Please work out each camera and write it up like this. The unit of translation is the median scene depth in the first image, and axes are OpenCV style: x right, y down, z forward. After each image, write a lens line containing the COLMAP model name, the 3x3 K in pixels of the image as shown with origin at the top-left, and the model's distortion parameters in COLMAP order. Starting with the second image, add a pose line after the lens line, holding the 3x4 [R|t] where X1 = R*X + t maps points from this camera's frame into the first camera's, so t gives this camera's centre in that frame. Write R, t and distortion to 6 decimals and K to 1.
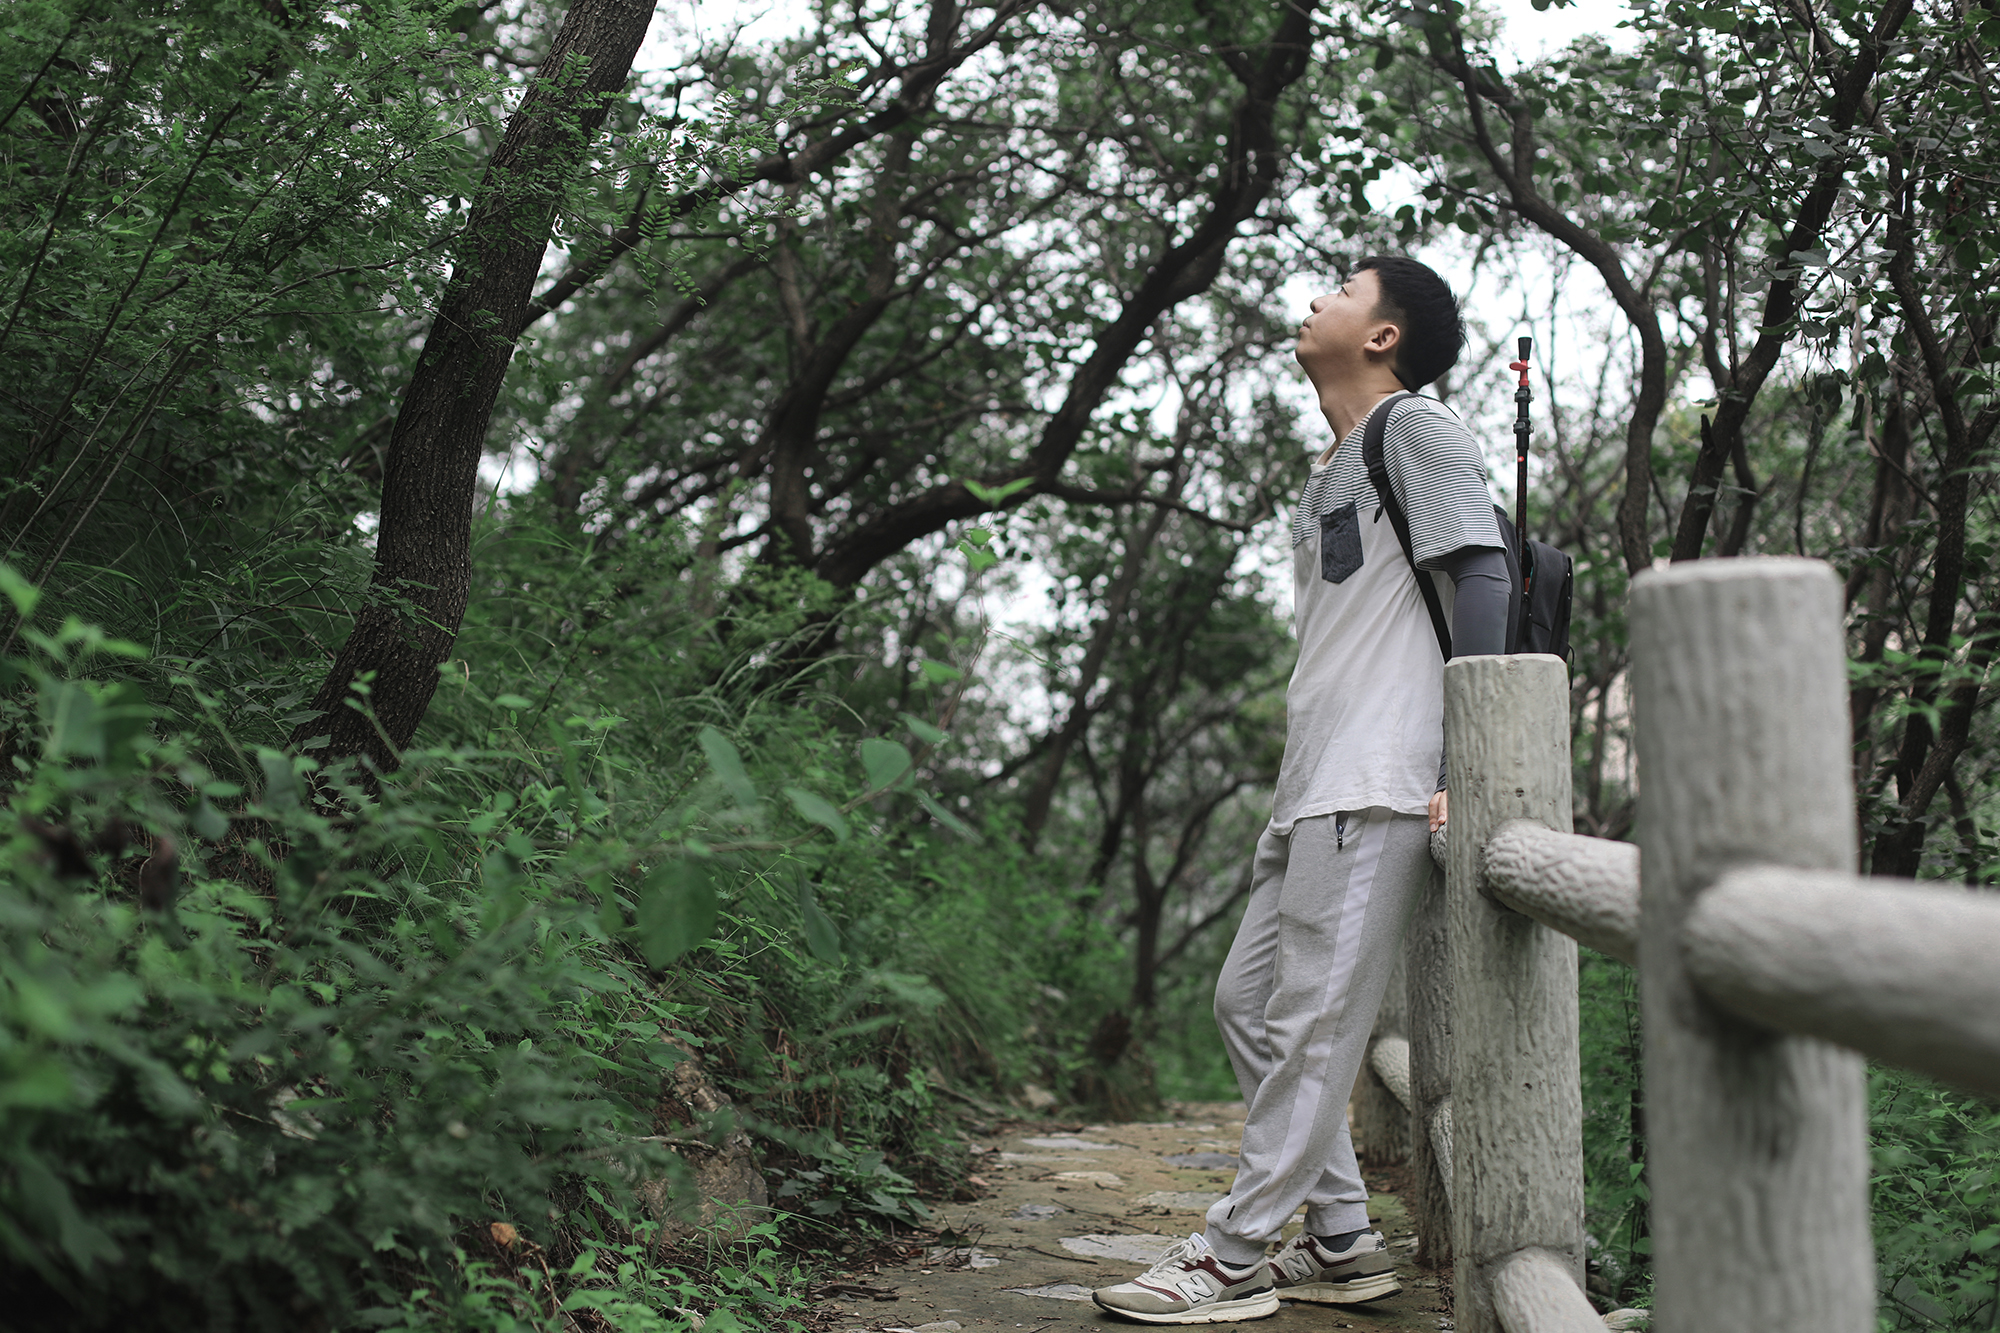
lens RADIAL K [[3017.4, 0, 1000.0], [0, 3017.4, 666.5], [0, 0, 1]] dist [-0.039669, -0.075641]
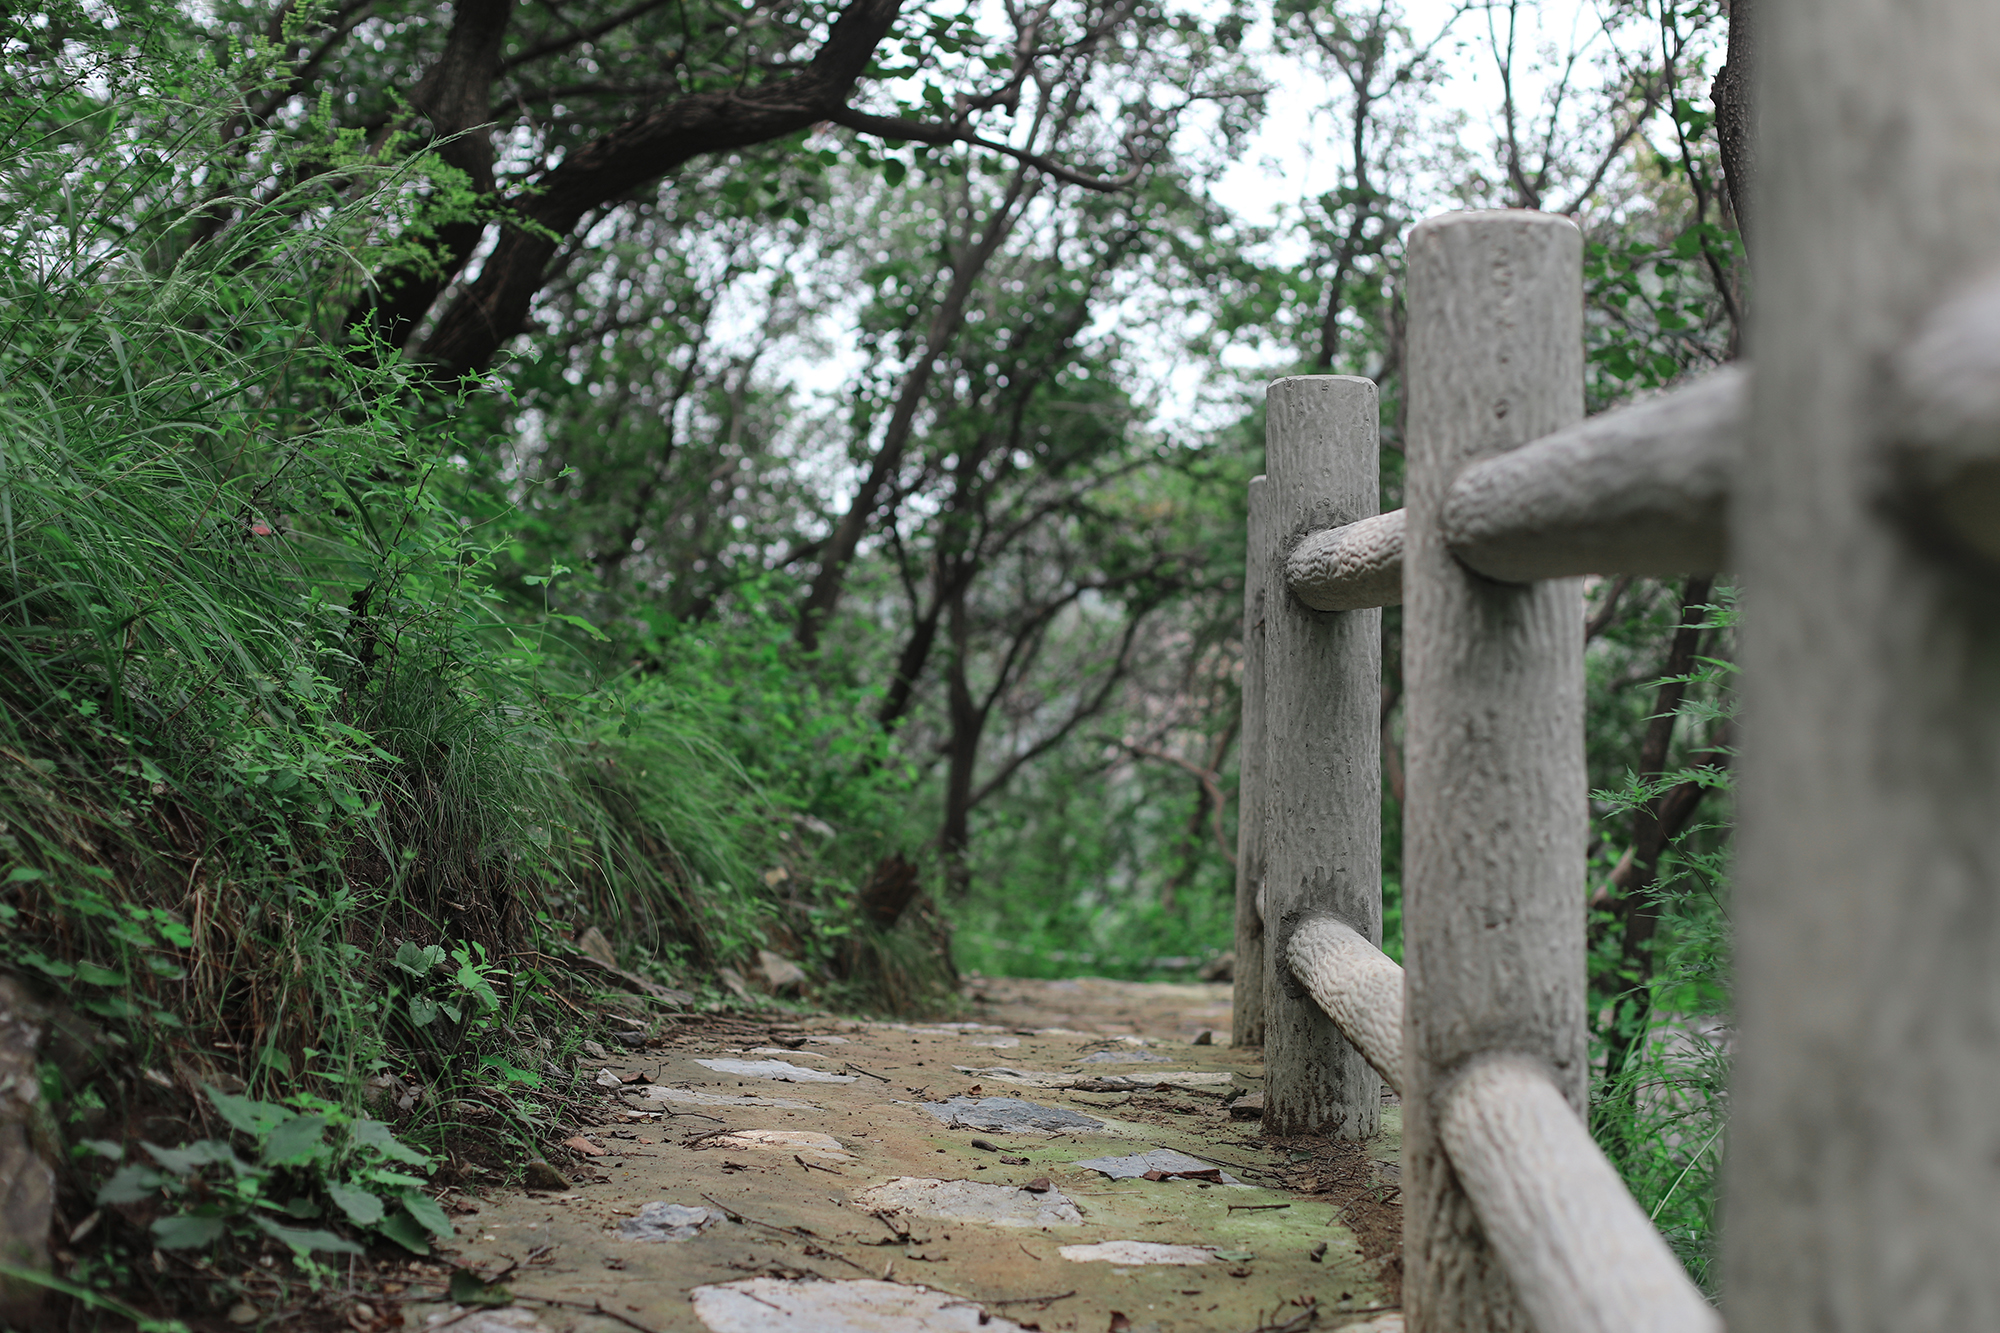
lens RADIAL K [[2960.8, 0, 1000.0], [0, 2960.8, 666.5], [0, 0, 1]] dist [-0.175122, 0.368989]
pose [[0.997615, 0.044514, 0.052746, 0.022571], [-0.047108, 0.997687, 0.049011, 0.031832], [-0.050443, -0.051378, 0.997405, 0.280379]]
